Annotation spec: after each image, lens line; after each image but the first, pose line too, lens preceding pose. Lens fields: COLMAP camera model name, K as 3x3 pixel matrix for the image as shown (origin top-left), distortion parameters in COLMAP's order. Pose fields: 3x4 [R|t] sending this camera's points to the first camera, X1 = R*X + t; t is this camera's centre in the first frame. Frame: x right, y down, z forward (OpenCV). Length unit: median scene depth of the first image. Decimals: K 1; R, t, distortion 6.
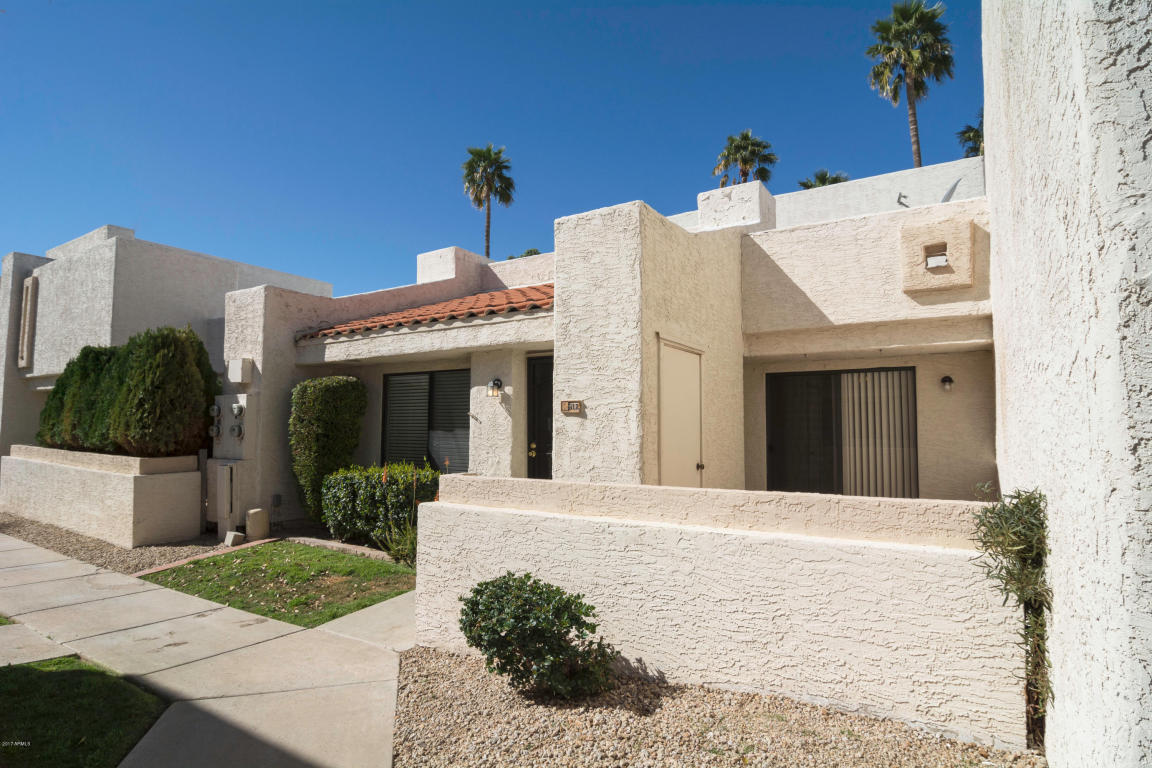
lens RADIAL K [[635.9, 0, 582.1], [0, 635.9, 385.6], [0, 0, 1]] dist [-0.018398, -0.000526]
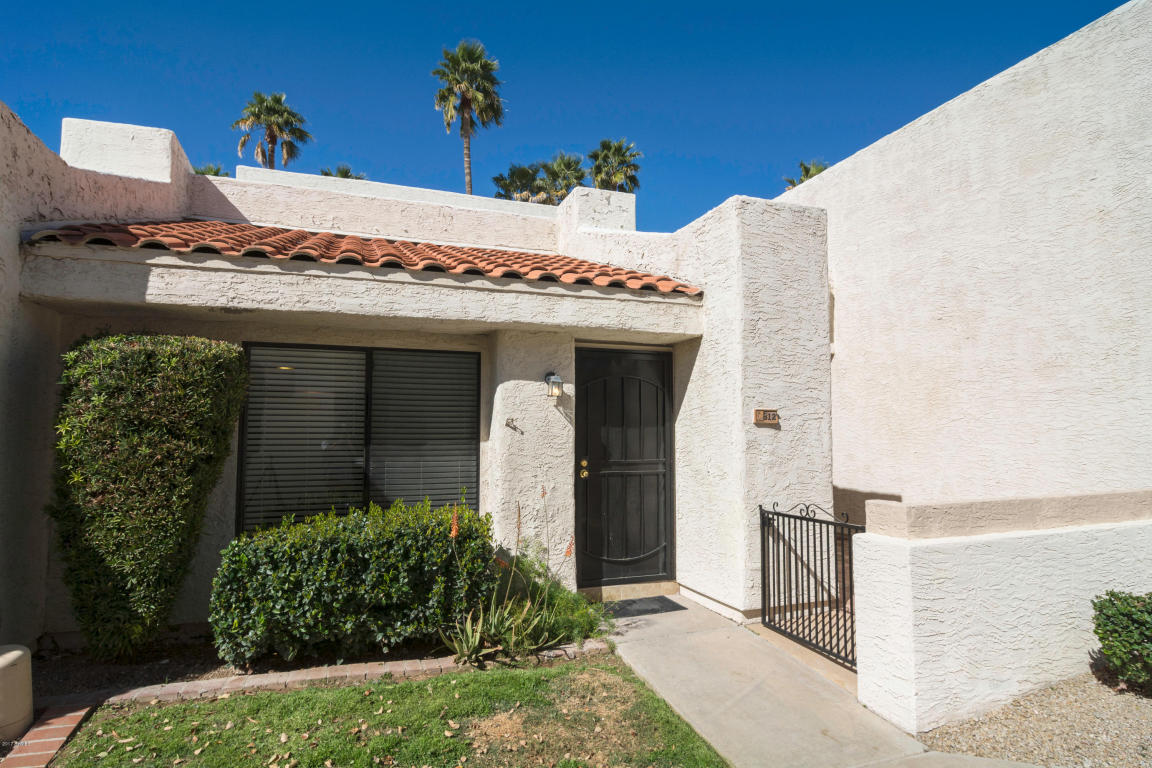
lens RADIAL K [[635.9, 0, 582.1], [0, 635.9, 385.6], [0, 0, 1]] dist [-0.018398, -0.000526]
pose [[0.597660, 0.058525, 0.799611, -0.681371], [-0.054203, 0.998000, -0.032532, 0.025847], [-0.799915, -0.023898, 0.599637, 0.533833]]
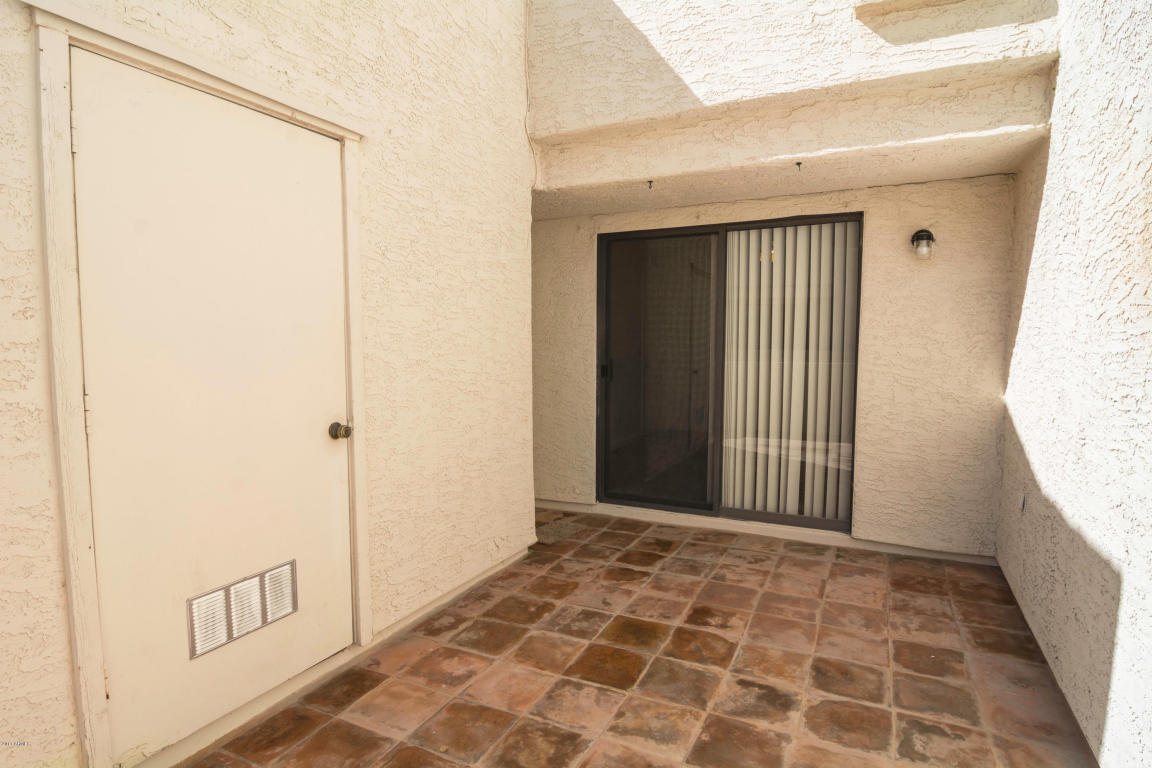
lens RADIAL K [[632.3, 0, 588.7], [0, 632.3, 391.8], [0, 0, 1]] dist [-0.032021, -0.001403]
pose [[0.993155, -0.014454, 0.115906, 0.251807], [-0.003453, 0.988247, 0.152830, 0.037588], [-0.116753, -0.152184, 0.981432, 0.519562]]
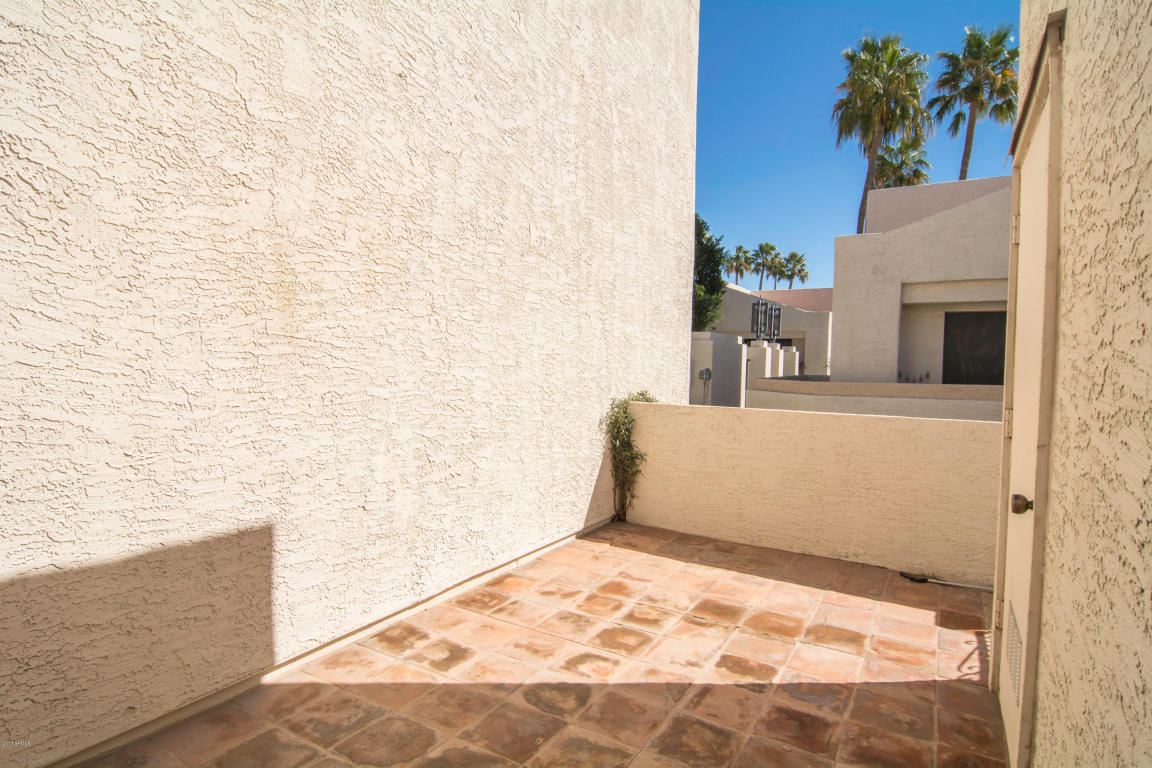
lens RADIAL K [[611.1, 0, 576.0], [0, 611.1, 384.0], [0, 0, 1]] dist [-0.014759, -0.000321]
pose [[-0.999523, -0.021665, -0.022017, 0.329860], [-0.020783, 0.999003, -0.039520, 0.077685], [0.022851, -0.039044, -0.998976, 1.080255]]
